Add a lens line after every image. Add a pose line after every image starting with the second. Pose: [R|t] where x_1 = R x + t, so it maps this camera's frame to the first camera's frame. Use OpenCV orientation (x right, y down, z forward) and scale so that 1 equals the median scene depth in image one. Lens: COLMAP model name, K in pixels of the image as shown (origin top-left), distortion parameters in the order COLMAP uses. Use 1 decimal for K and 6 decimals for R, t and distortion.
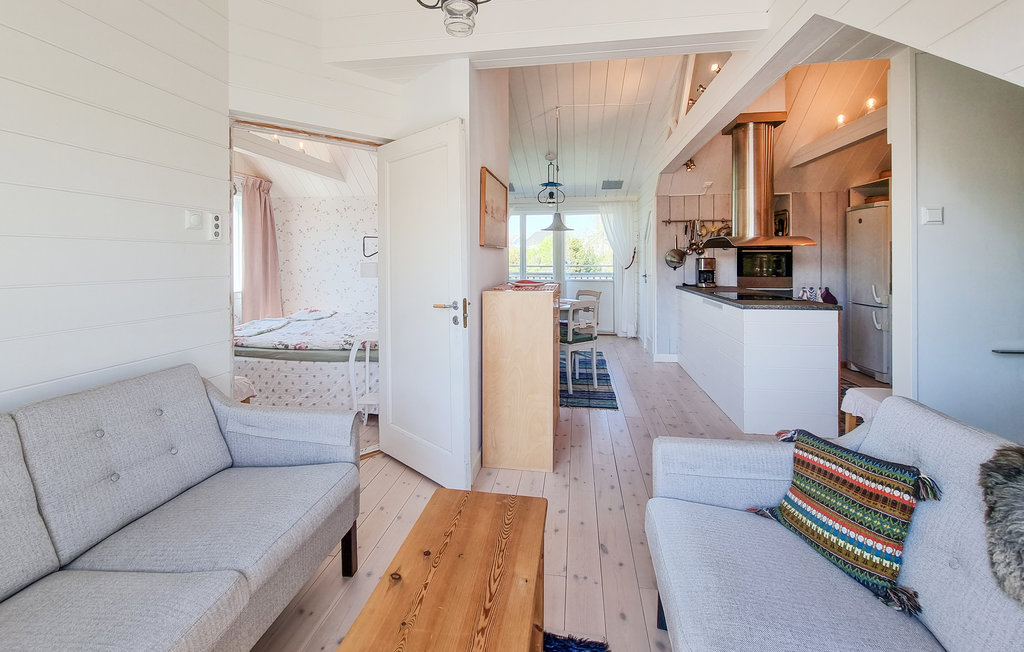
lens RADIAL K [[435.3, 0, 509.8], [0, 435.3, 260.1], [0, 0, 1]] dist [-0.000980, -0.000088]
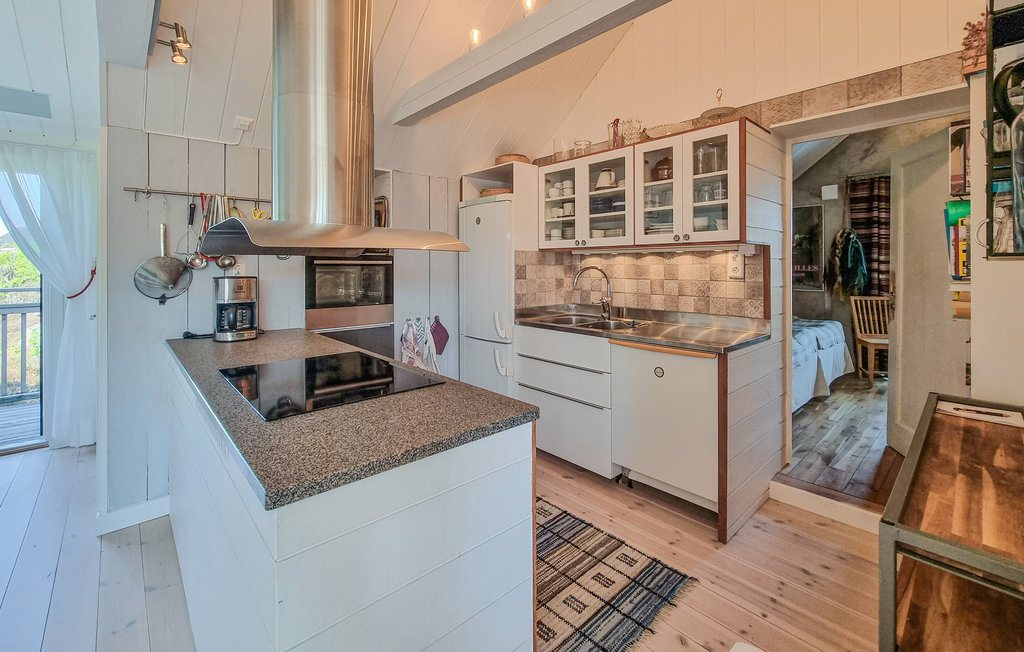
lens RADIAL K [[430.7, 0, 519.9], [0, 430.7, 265.9], [0, 0, 1]] dist [-0.002648, -0.000184]
pose [[0.619606, 0.001370, 0.784912, 0.268565], [0.005043, 0.999971, -0.005727, -0.011443], [-0.784897, 0.007507, 0.619581, 0.460752]]
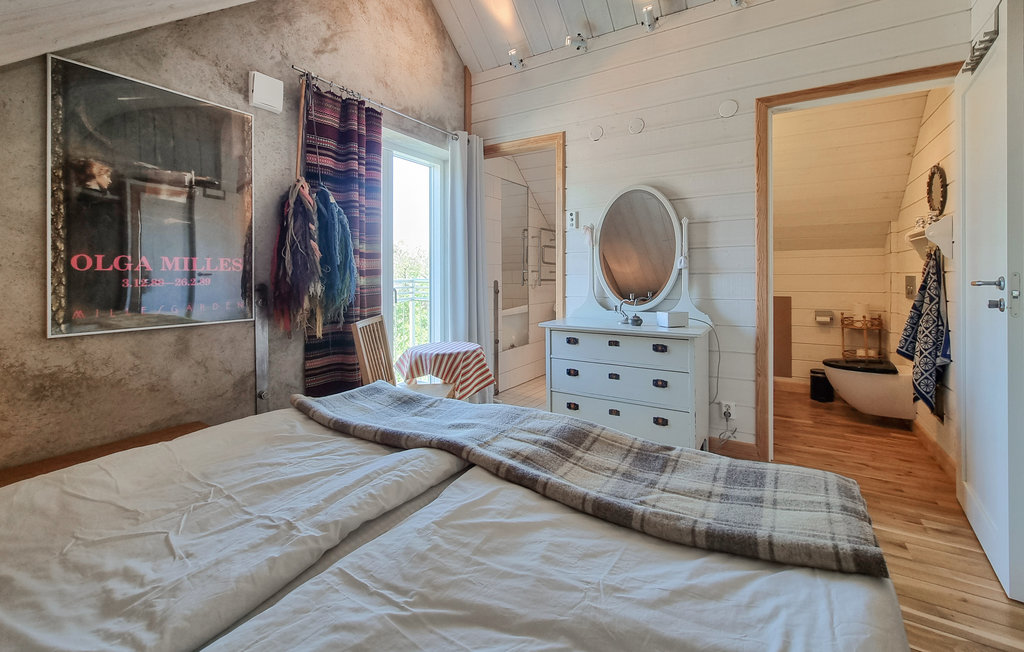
lens RADIAL K [[430.7, 0, 519.9], [0, 430.7, 265.9], [0, 0, 1]] dist [-0.002648, -0.000184]
pose [[-0.922976, 0.007954, 0.384775, 0.619066], [0.004706, 0.999945, -0.009382, -0.007736], [-0.384829, -0.006849, -0.922963, 0.611623]]
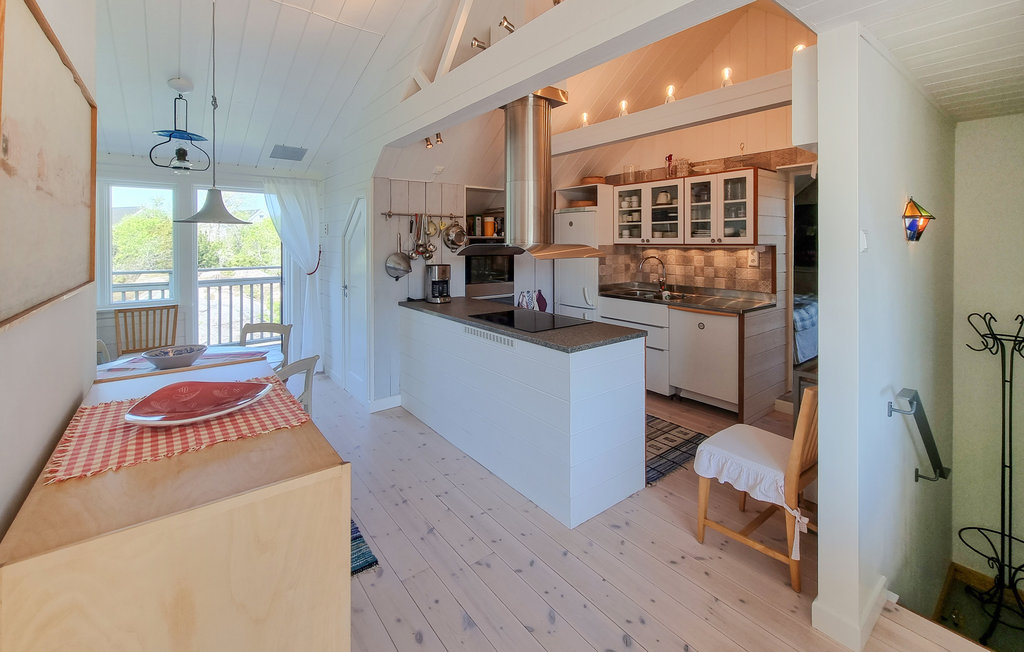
lens RADIAL K [[432.2, 0, 515.2], [0, 432.2, 242.7], [0, 0, 1]] dist [-0.000848, -0.000061]
pose [[0.680726, -0.000884, 0.732537, -0.020076], [0.003657, 0.999991, -0.002192, -0.039969], [-0.732529, 0.004171, 0.680723, 0.364757]]
